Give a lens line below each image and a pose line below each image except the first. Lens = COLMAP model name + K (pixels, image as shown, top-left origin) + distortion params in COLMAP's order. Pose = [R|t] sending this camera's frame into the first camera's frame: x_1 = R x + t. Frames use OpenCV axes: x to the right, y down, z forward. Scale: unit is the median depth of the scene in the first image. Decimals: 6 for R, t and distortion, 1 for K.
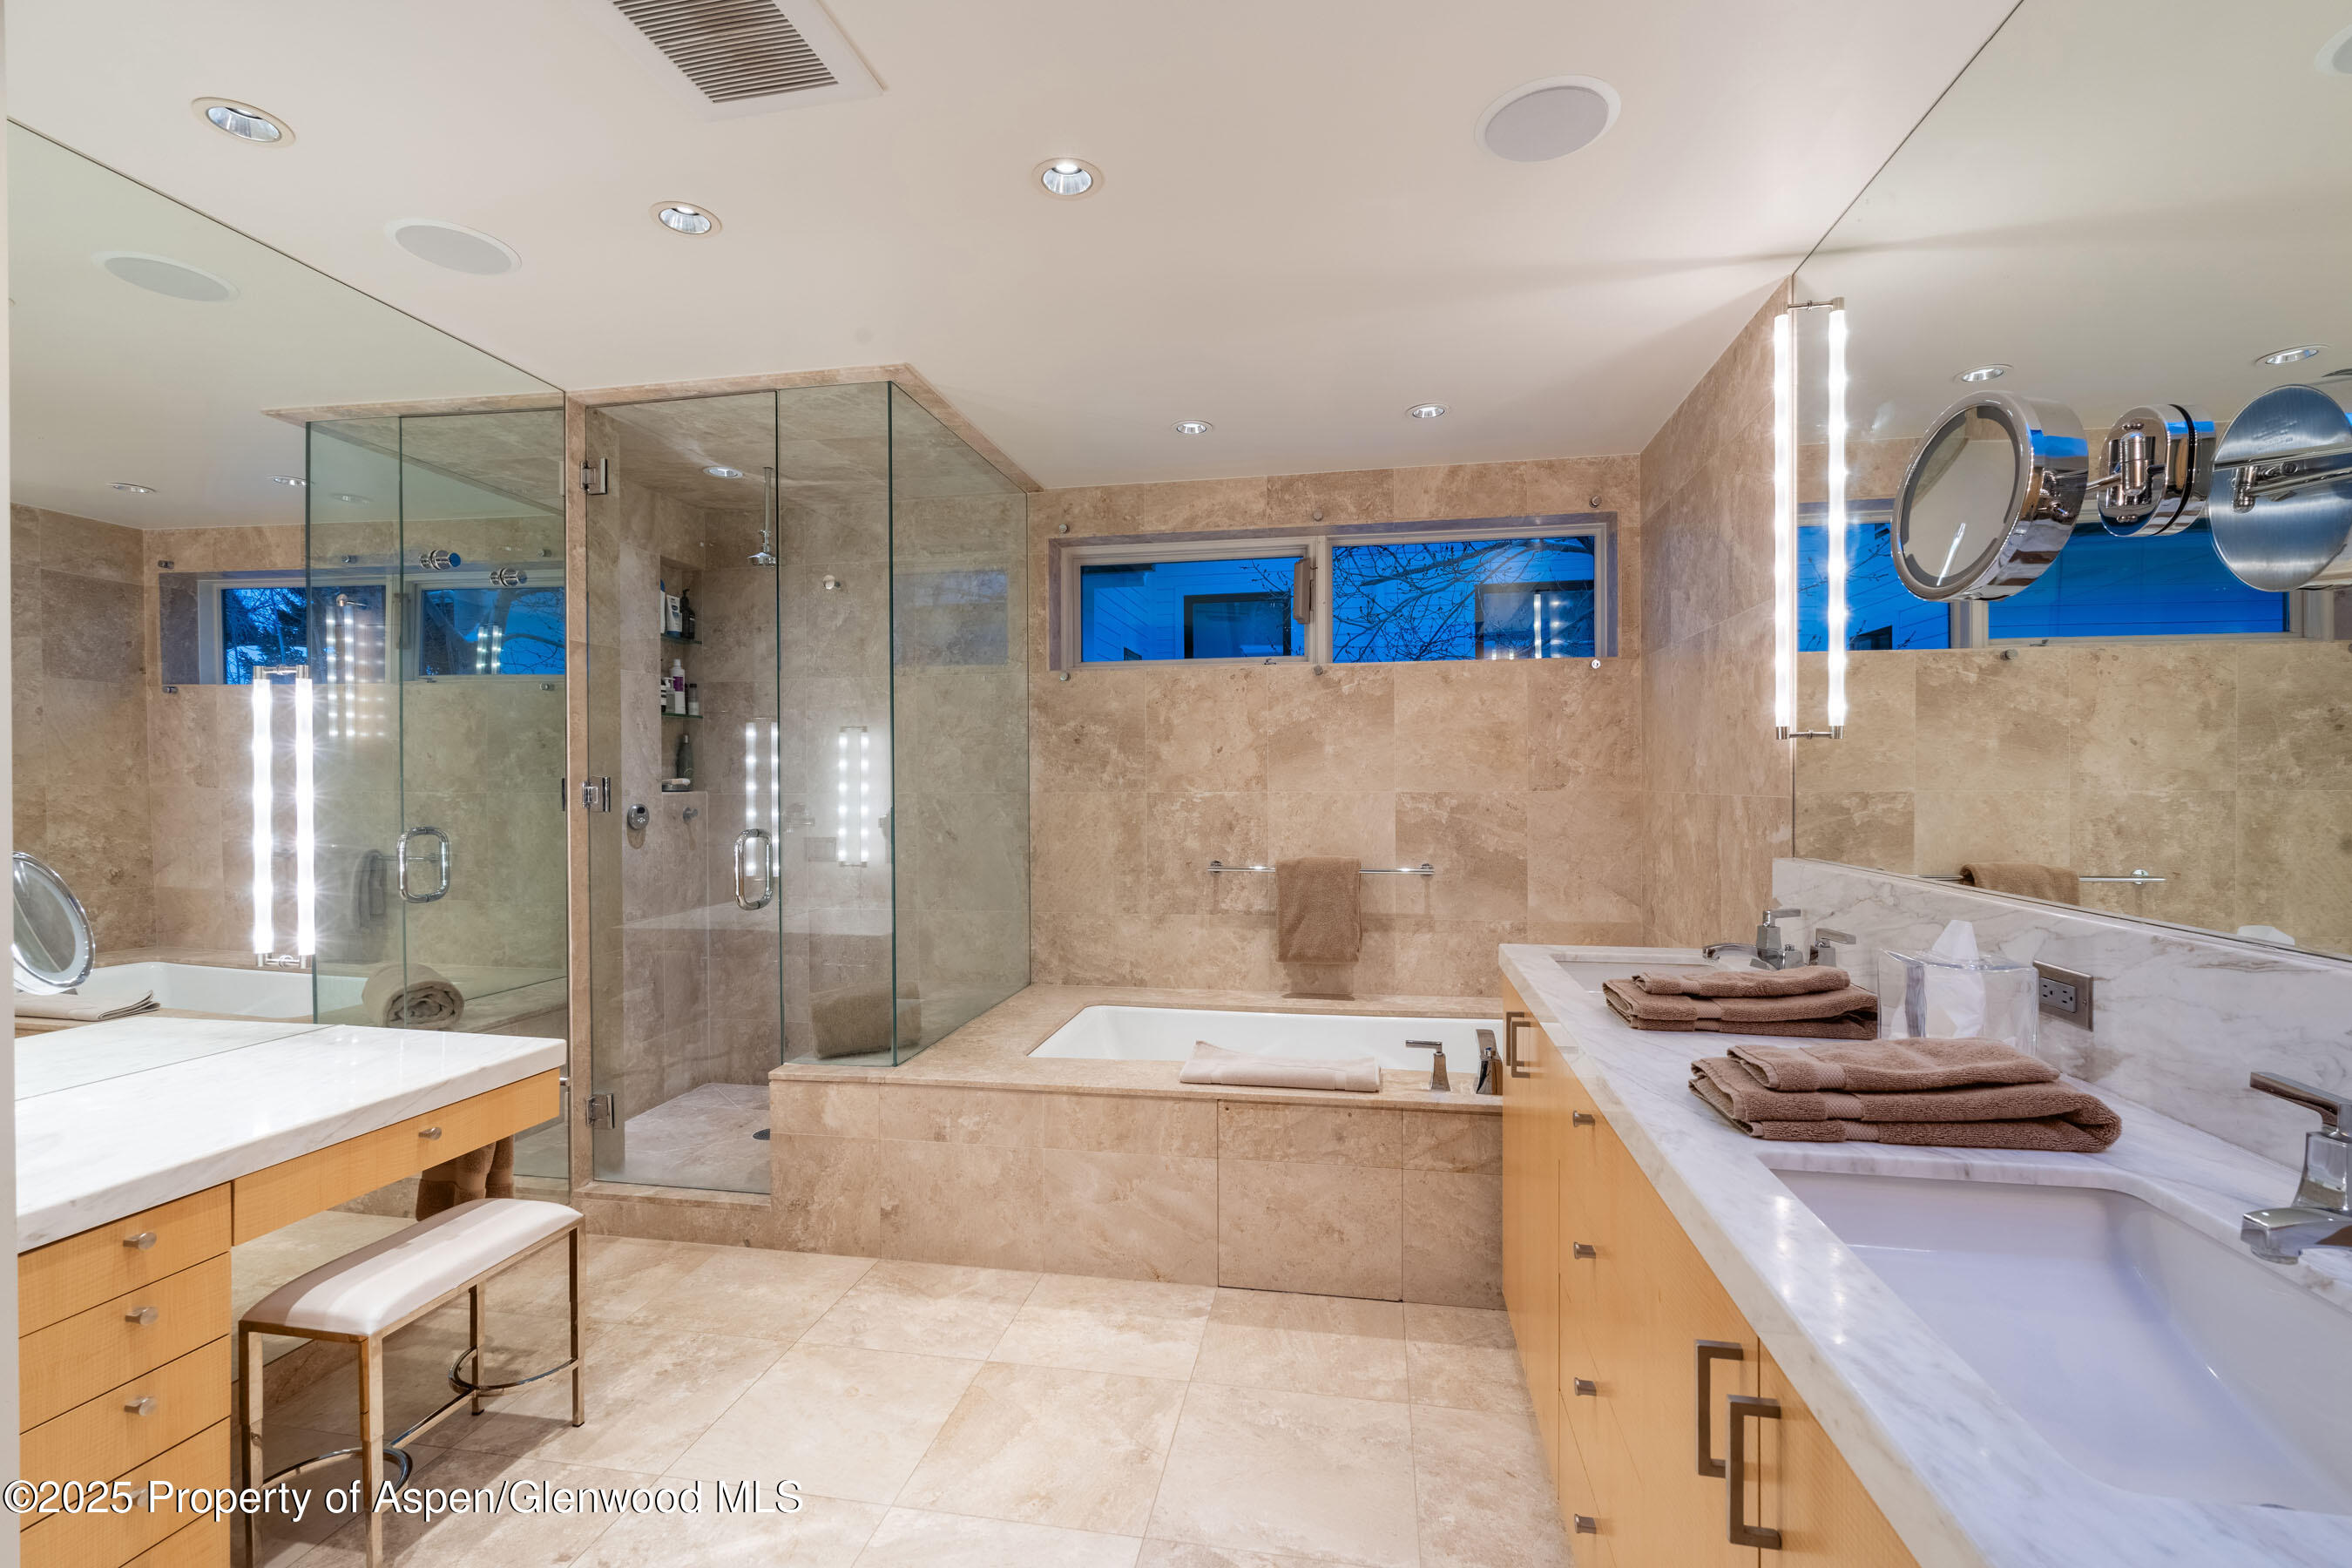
lens RADIAL K [[1030.9, 0, 1176.0], [0, 1030.9, 784.0], [0, 0, 1]] dist [-0.002483, 0.000217]
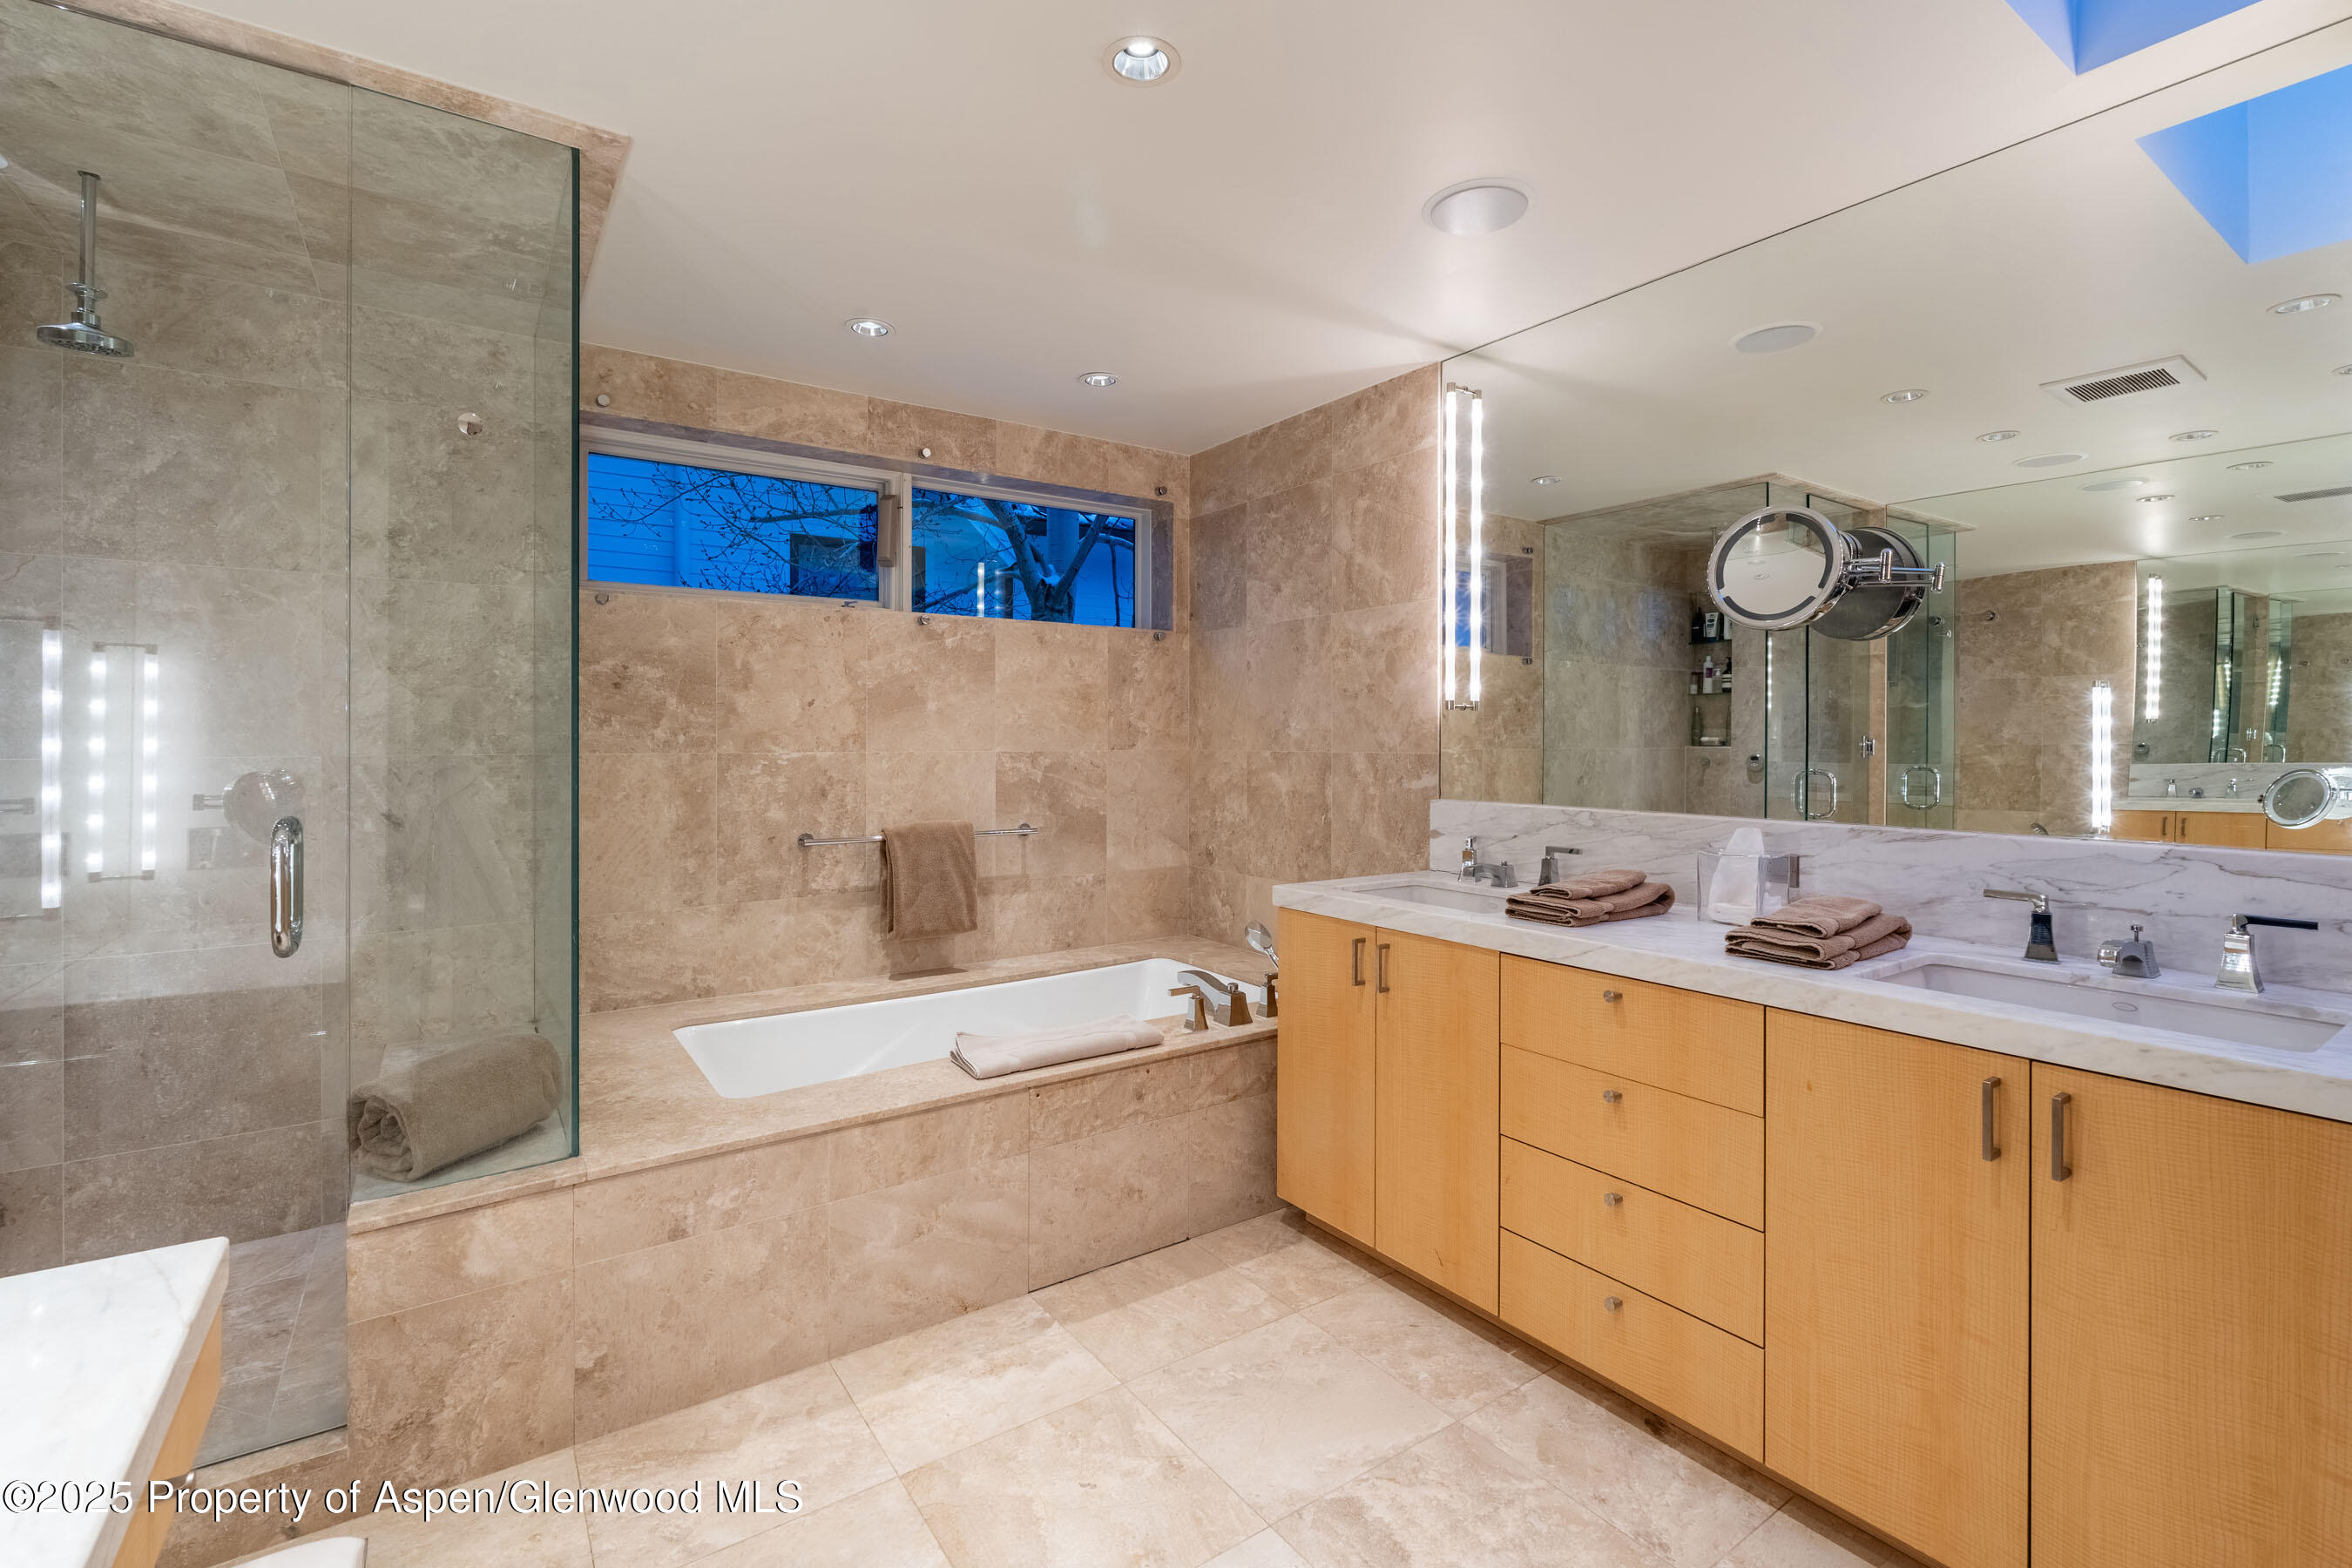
lens RADIAL K [[1058.3, 0, 1178.4], [0, 1058.3, 740.8], [0, 0, 1]] dist [-0.000316, 0.000762]
pose [[0.702406, 0.003958, 0.711765, -0.385497], [-0.001094, 0.999989, -0.004481, 0.001871], [-0.711775, 0.002369, 0.702403, 0.176585]]
